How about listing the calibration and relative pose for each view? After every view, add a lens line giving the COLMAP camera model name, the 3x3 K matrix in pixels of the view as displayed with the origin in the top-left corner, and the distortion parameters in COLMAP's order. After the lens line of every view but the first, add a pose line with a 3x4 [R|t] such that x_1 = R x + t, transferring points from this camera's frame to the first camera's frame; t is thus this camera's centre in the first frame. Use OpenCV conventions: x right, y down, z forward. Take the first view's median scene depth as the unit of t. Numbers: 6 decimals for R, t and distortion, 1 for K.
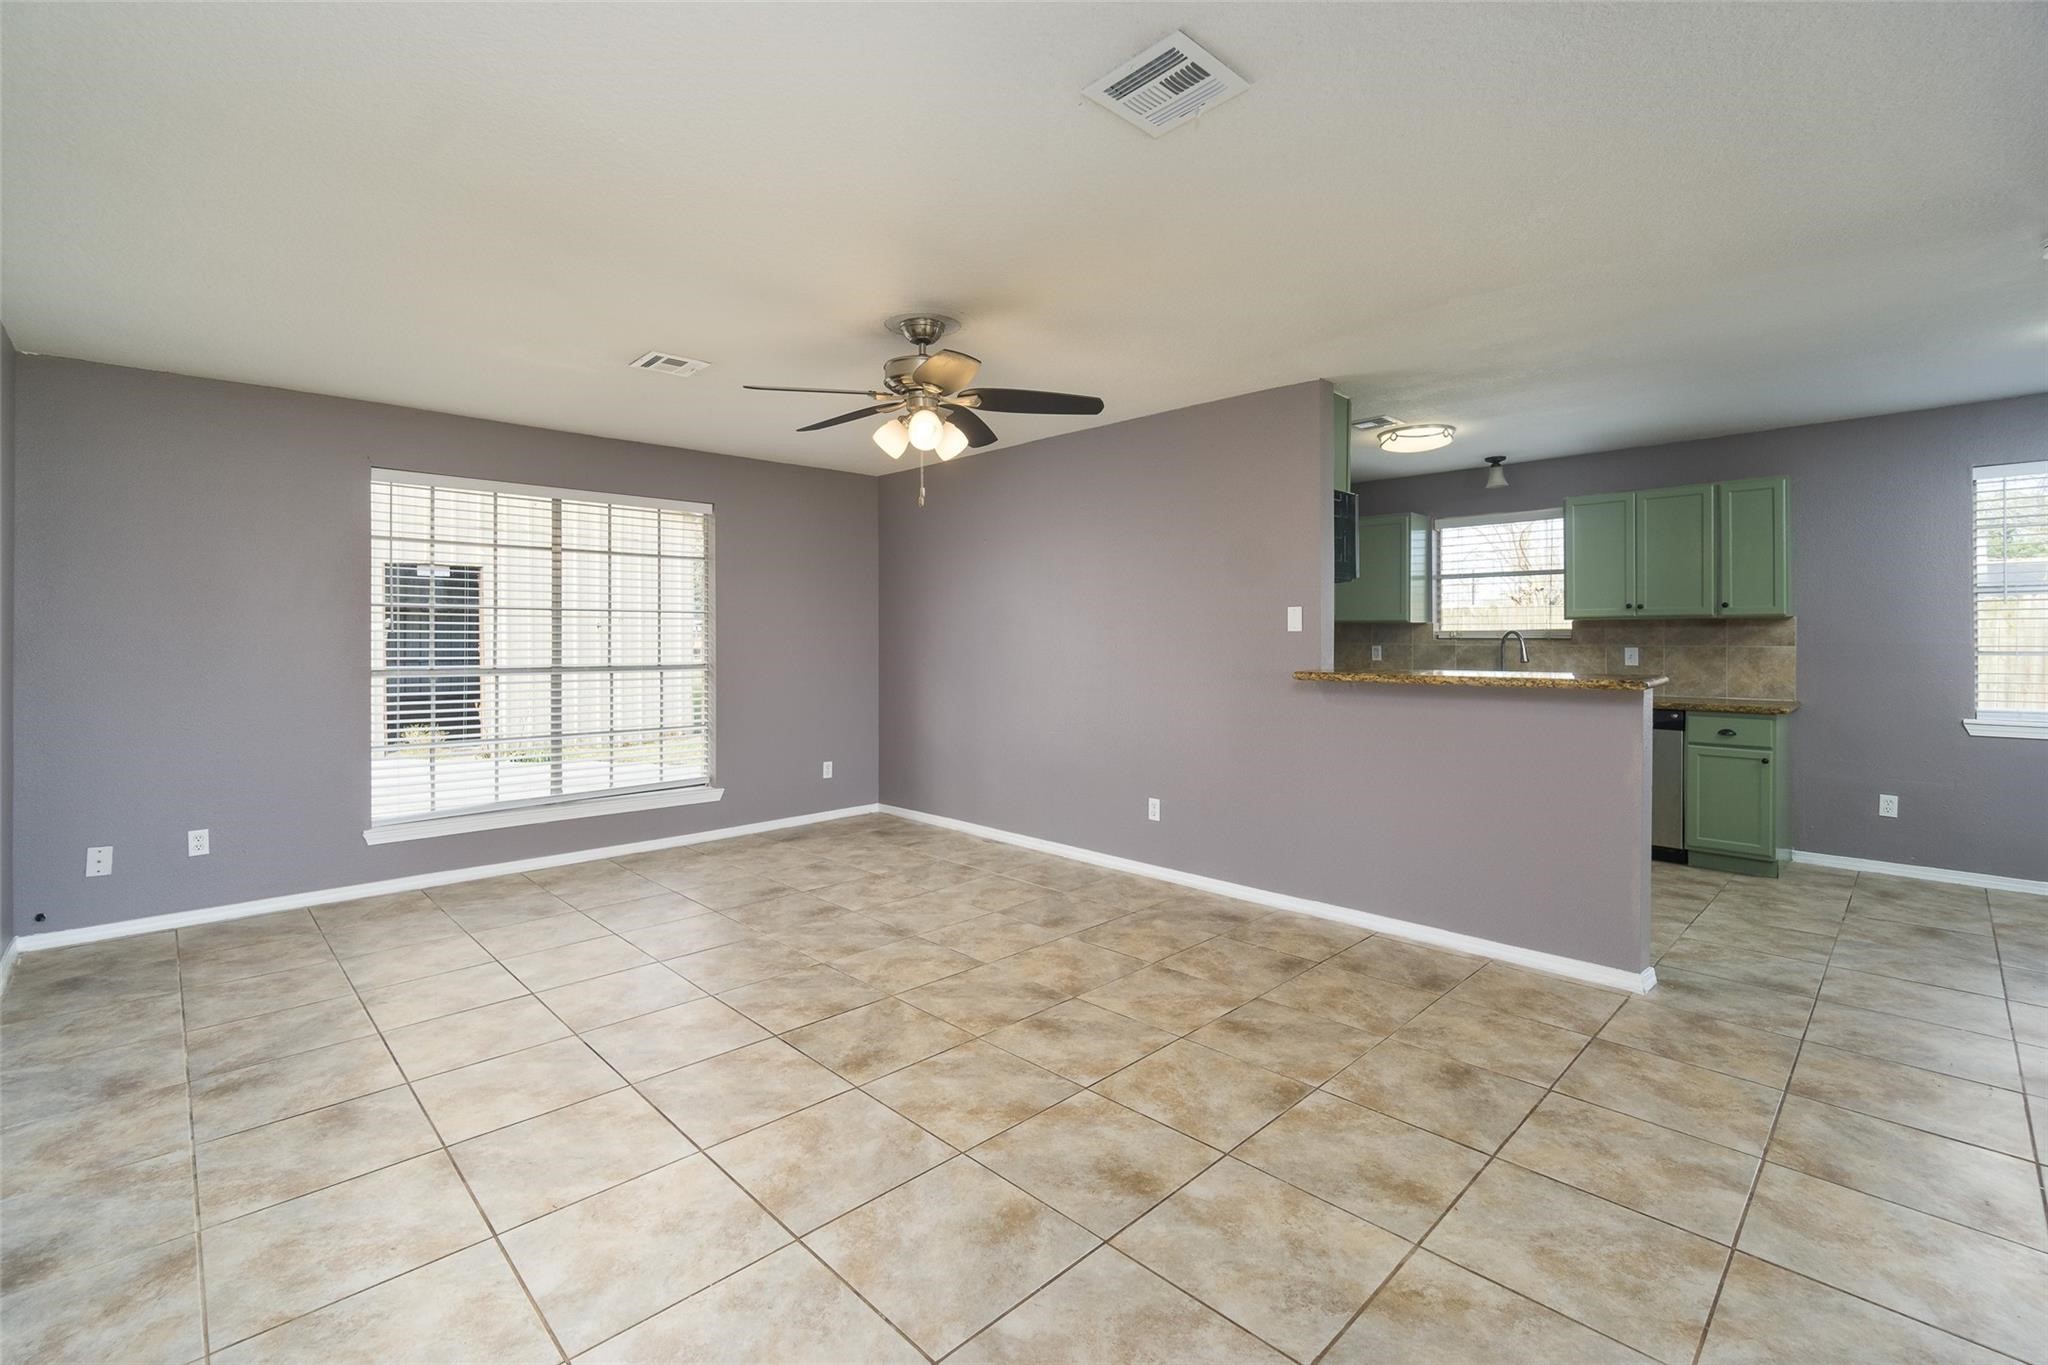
lens RADIAL K [[890.5, 0, 1011.4], [0, 890.5, 644.7], [0, 0, 1]] dist [-0.003591, -0.000716]
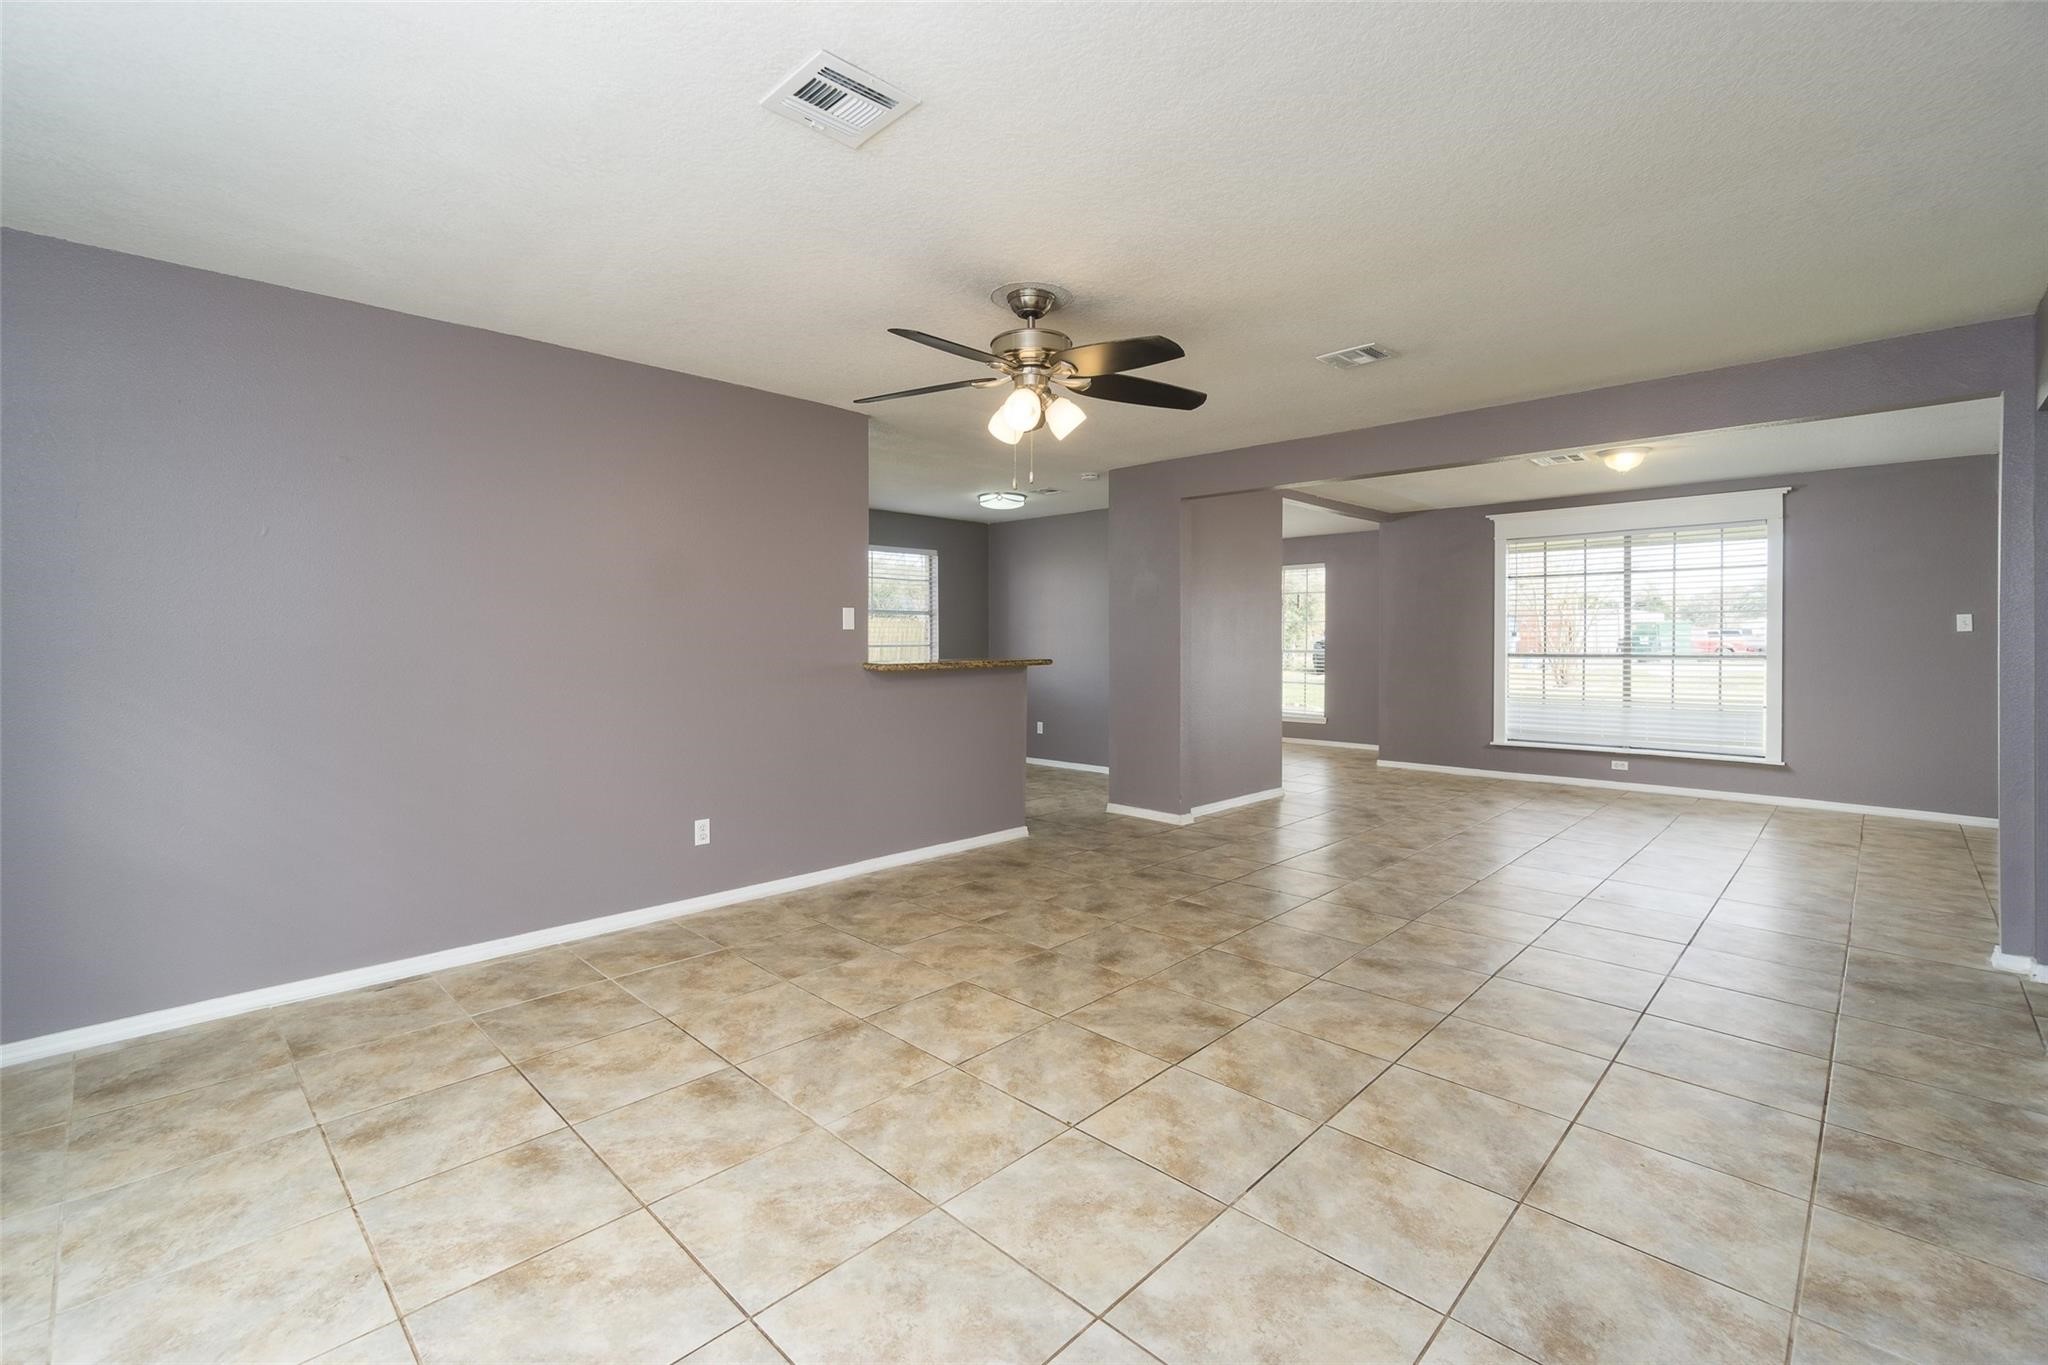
lens RADIAL K [[890.5, 0, 1021.3], [0, 890.5, 663.8], [0, 0, 1]] dist [-0.003591, -0.000716]
pose [[-0.032200, -0.026572, 0.999128, -1.021213], [0.008349, 0.999605, 0.026854, 0.003730], [-0.999447, 0.009206, -0.031965, 1.043100]]
